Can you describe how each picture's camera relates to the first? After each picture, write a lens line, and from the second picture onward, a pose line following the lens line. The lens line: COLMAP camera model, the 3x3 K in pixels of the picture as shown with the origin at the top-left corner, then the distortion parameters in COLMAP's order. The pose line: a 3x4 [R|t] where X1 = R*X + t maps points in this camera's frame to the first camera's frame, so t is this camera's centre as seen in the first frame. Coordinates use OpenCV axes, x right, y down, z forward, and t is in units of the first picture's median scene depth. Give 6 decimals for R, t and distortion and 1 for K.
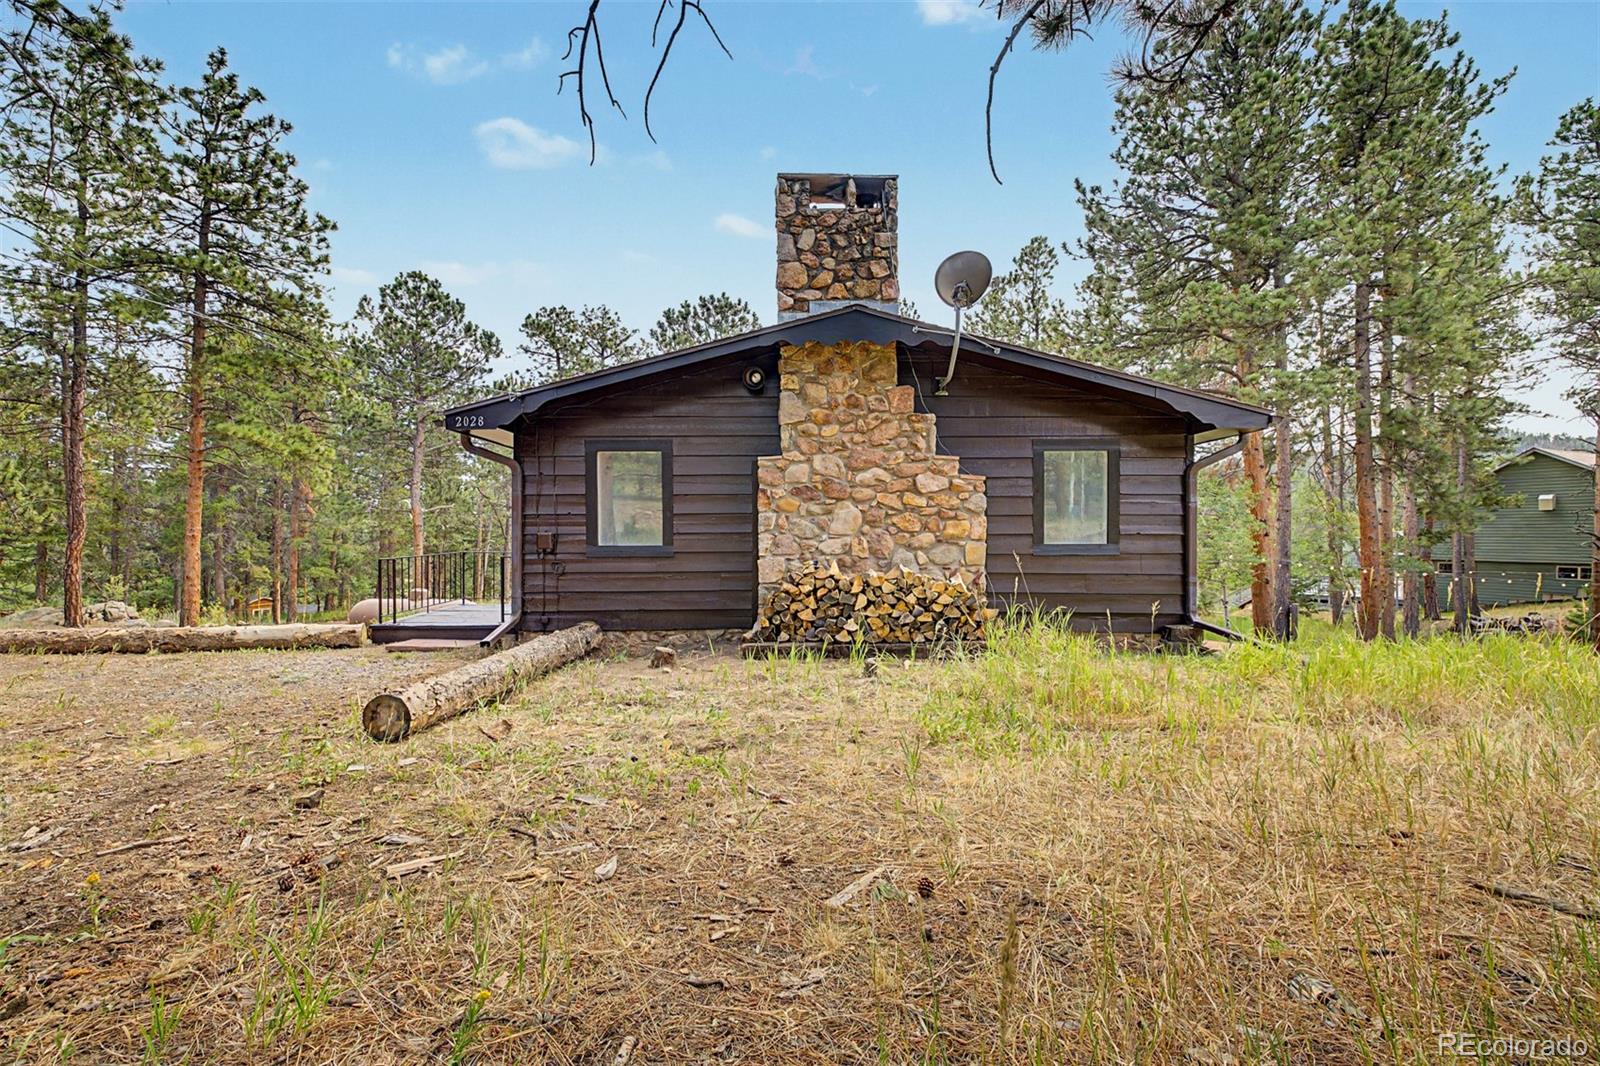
lens RADIAL K [[710.4, 0, 795.8], [0, 710.4, 541.2], [0, 0, 1]] dist [0.017993, -0.004202]
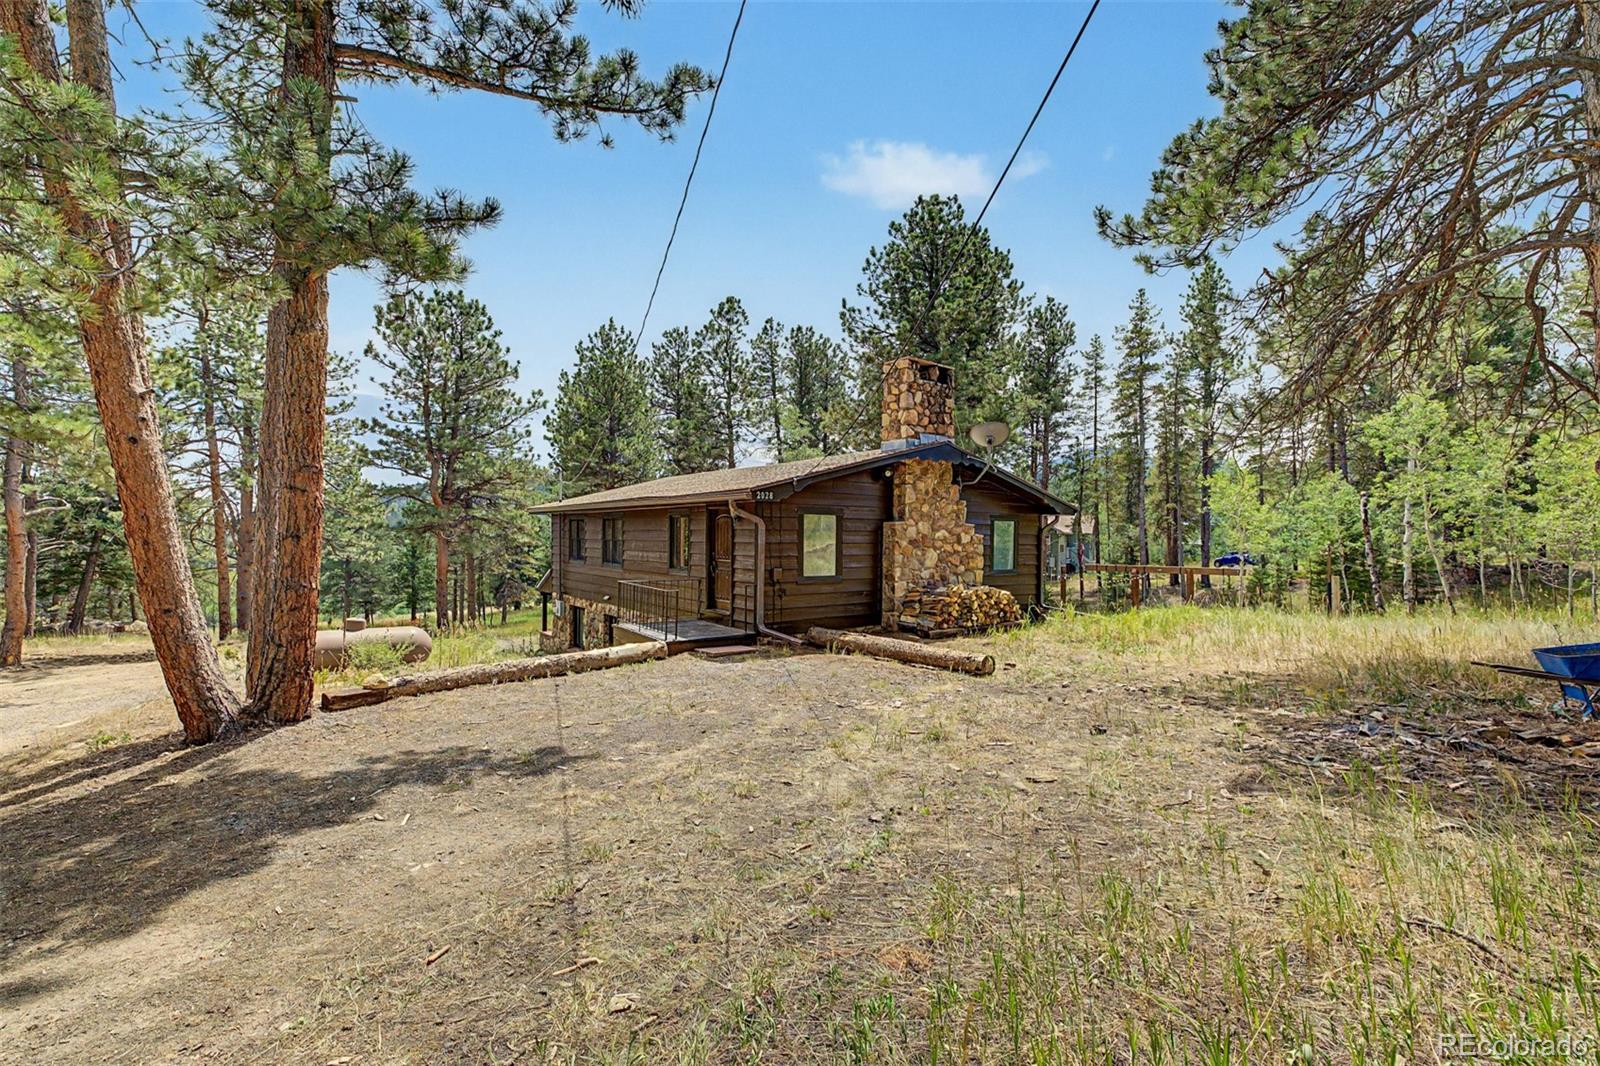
lens RADIAL K [[710.4, 0, 801.3], [0, 710.4, 541.0], [0, 0, 1]] dist [0.017993, -0.004202]
pose [[0.802766, 0.002633, 0.596288, -1.239548], [-0.007872, 0.999950, 0.006182, -0.082836], [-0.596242, -0.009657, 0.802747, -0.221503]]
